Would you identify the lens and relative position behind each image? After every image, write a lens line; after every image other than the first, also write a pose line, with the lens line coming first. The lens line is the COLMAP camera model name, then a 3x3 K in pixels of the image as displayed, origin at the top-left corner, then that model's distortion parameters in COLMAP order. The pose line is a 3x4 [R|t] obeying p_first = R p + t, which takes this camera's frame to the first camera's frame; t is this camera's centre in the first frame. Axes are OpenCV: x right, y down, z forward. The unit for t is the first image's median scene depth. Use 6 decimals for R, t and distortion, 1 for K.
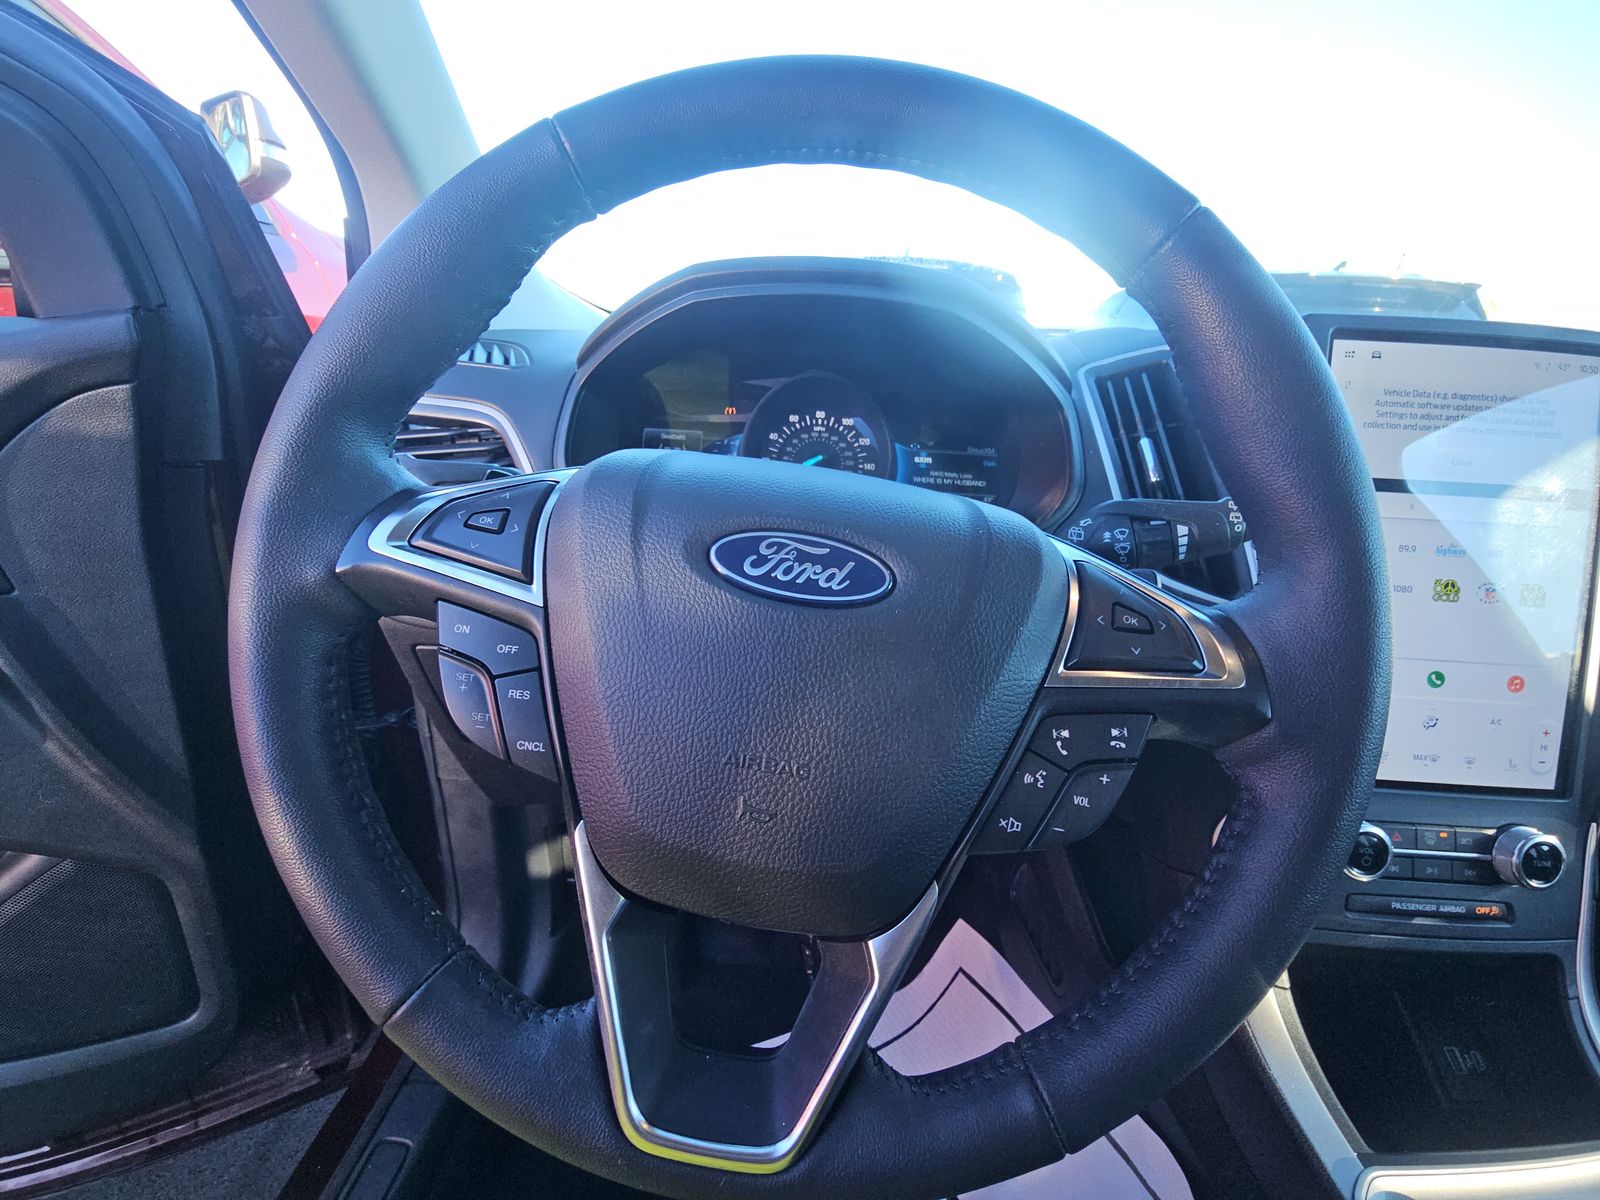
lens RADIAL K [[644.0, 0, 796.9], [0, 644.0, 597.0], [0, 0, 1]] dist [0.000205, -0.001343]
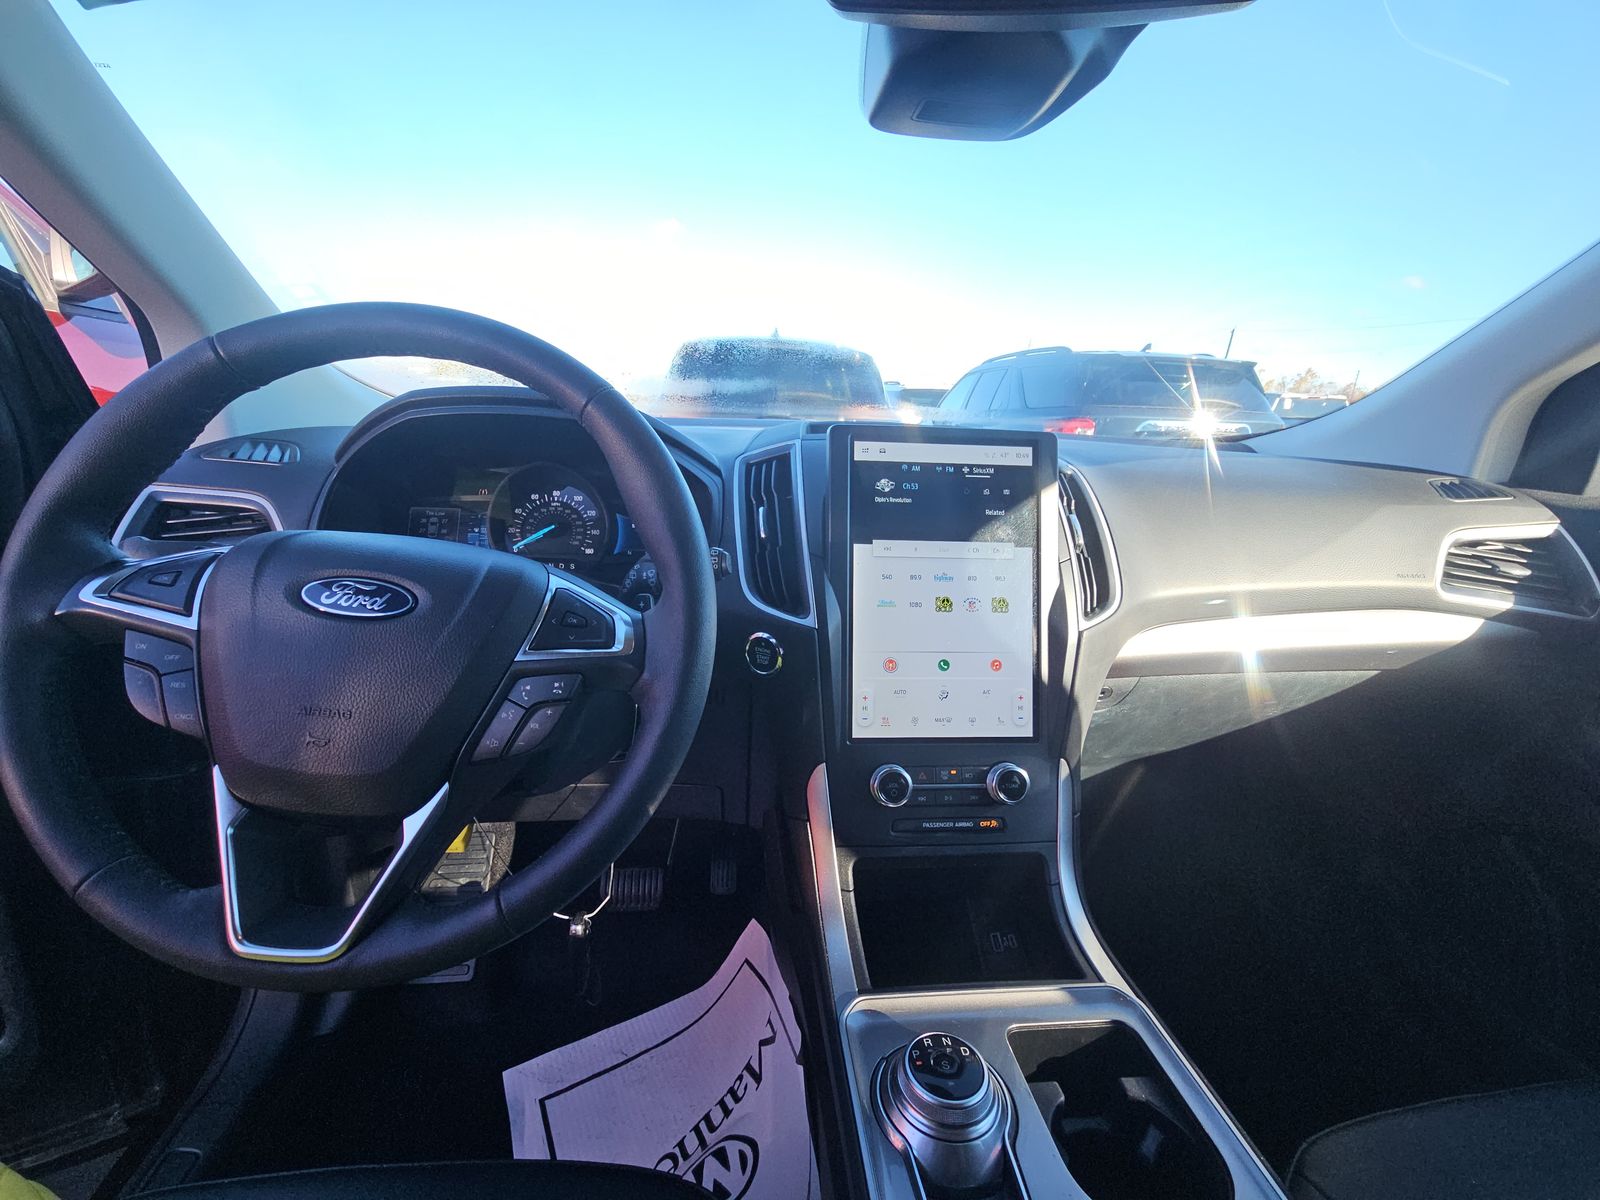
lens RADIAL K [[644.0, 0, 799.9], [0, 644.0, 601.3], [0, 0, 1]] dist [0.000205, -0.001343]
pose [[0.991679, -0.043632, 0.121116, 0.847068], [0.053881, 0.995119, -0.082676, 0.147528], [-0.116918, 0.088514, 0.989189, -0.721110]]
